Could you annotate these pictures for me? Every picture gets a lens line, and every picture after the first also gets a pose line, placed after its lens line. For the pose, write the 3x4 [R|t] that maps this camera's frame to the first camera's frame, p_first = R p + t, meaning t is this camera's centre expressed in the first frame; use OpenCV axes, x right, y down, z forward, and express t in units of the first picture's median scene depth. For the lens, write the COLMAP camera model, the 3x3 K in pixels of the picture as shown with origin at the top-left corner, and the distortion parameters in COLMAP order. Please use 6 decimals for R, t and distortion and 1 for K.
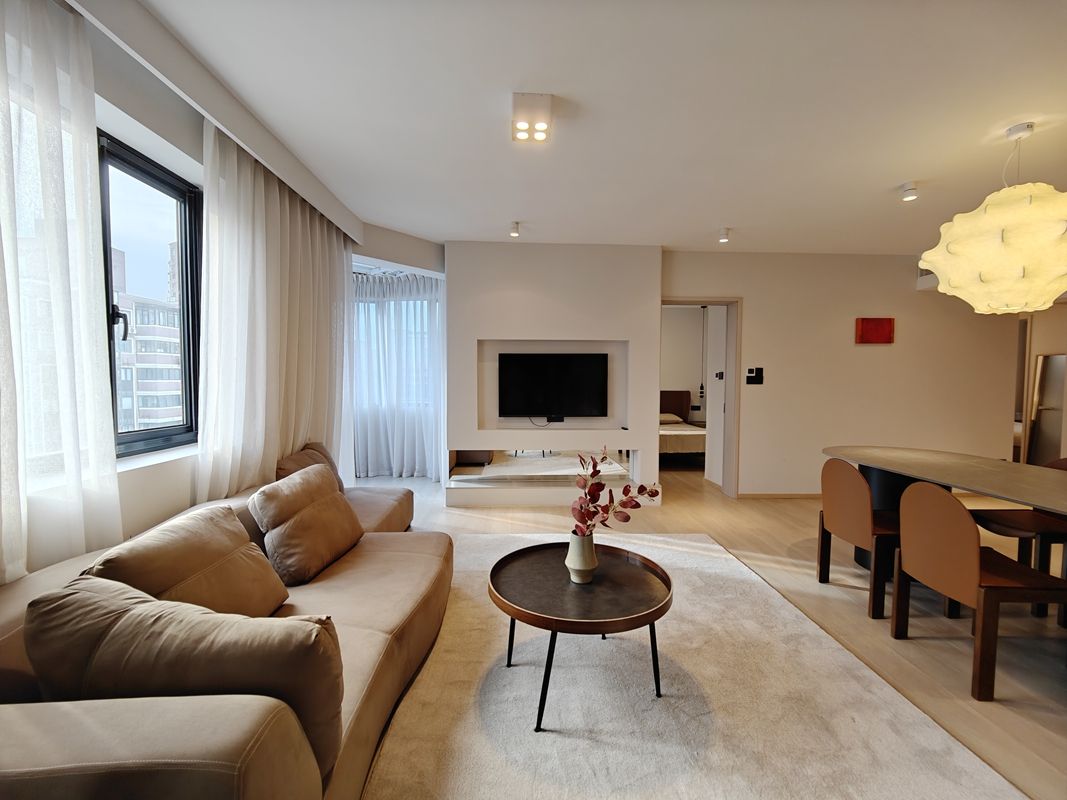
lens RADIAL K [[475.7, 0, 528.5], [0, 475.7, 400.2], [0, 0, 1]] dist [-0.003167, -0.001095]
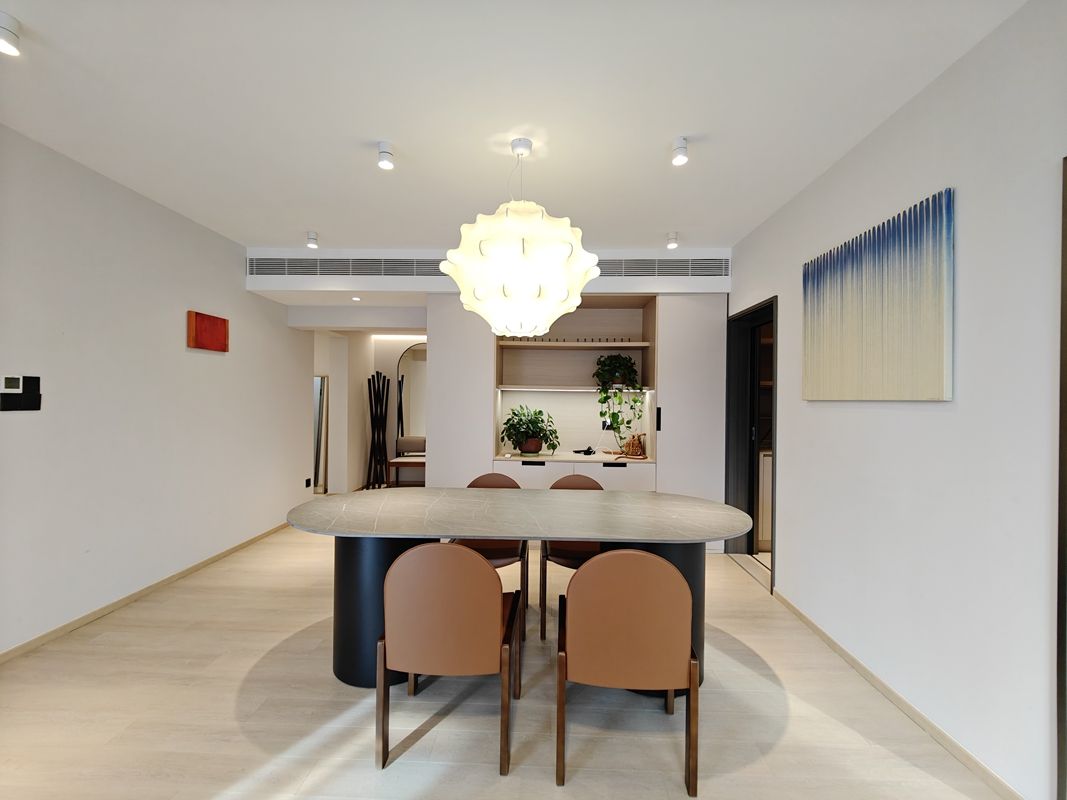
lens RADIAL K [[461.8, 0, 533.5], [0, 461.8, 400.0], [0, 0, 1]] dist [-0.002841, -0.001007]
pose [[0.056823, -0.007227, 0.998358, 0.066022], [0.033002, 0.999441, 0.005357, -0.039514], [-0.997839, 0.032644, 0.057030, 0.617935]]
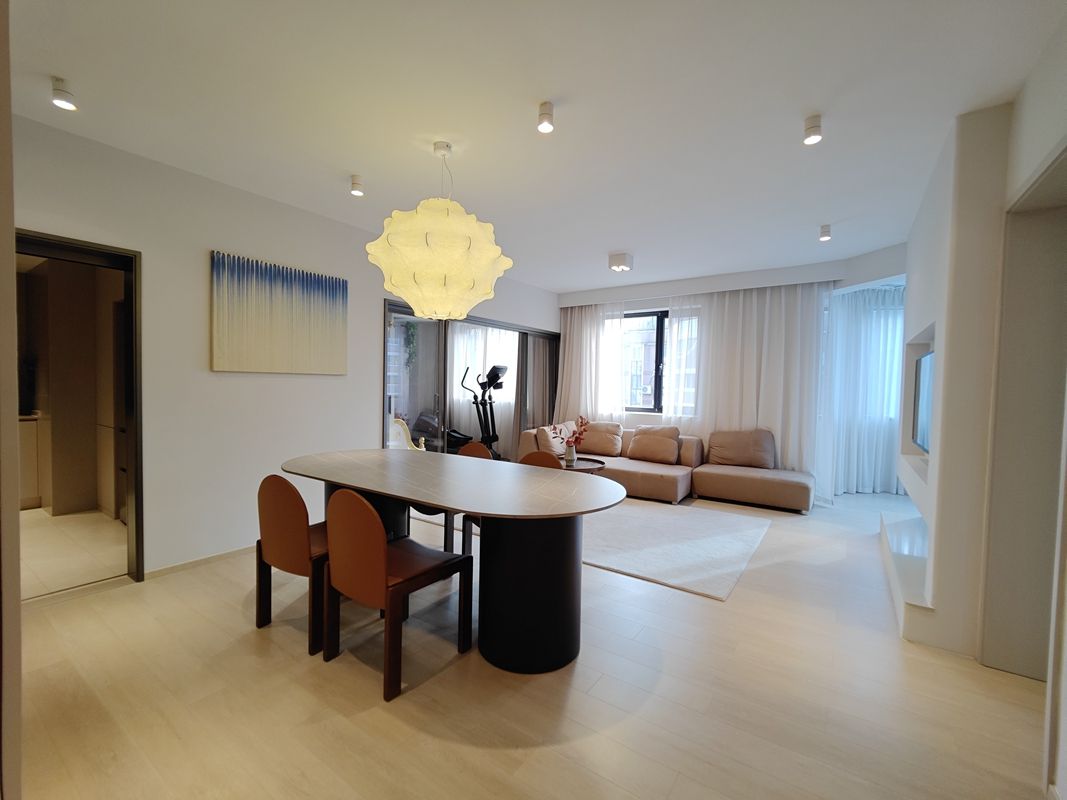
lens RADIAL K [[461.8, 0, 533.5], [0, 461.8, 400.0], [0, 0, 1]] dist [-0.002841, -0.001007]
pose [[-0.591662, 0.005253, -0.806169, 1.155330], [-0.059781, 0.996940, 0.050371, -0.044149], [0.803967, 0.077996, -0.589537, 1.200995]]
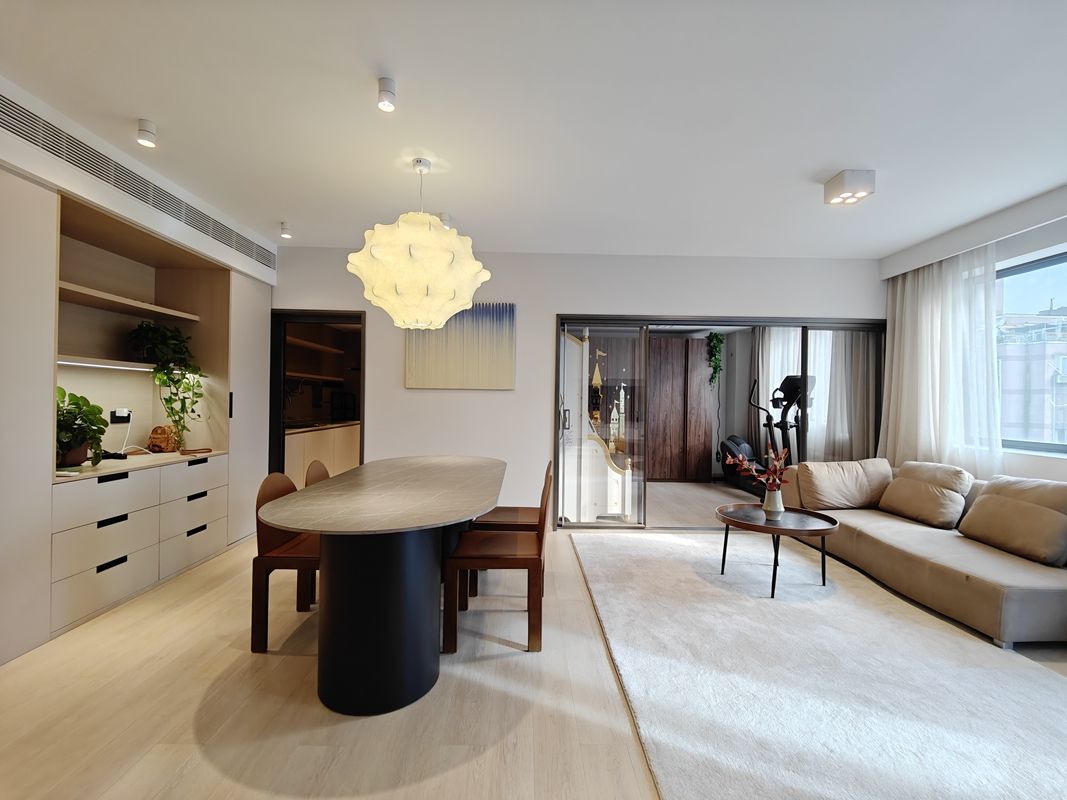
lens RADIAL K [[475.7, 0, 528.5], [0, 475.7, 400.2], [0, 0, 1]] dist [-0.003167, -0.001095]
pose [[-0.999615, -0.023043, 0.015476, 0.499692], [-0.022395, 0.998917, 0.040790, -0.046811], [-0.016399, 0.040428, -0.999048, 1.402019]]
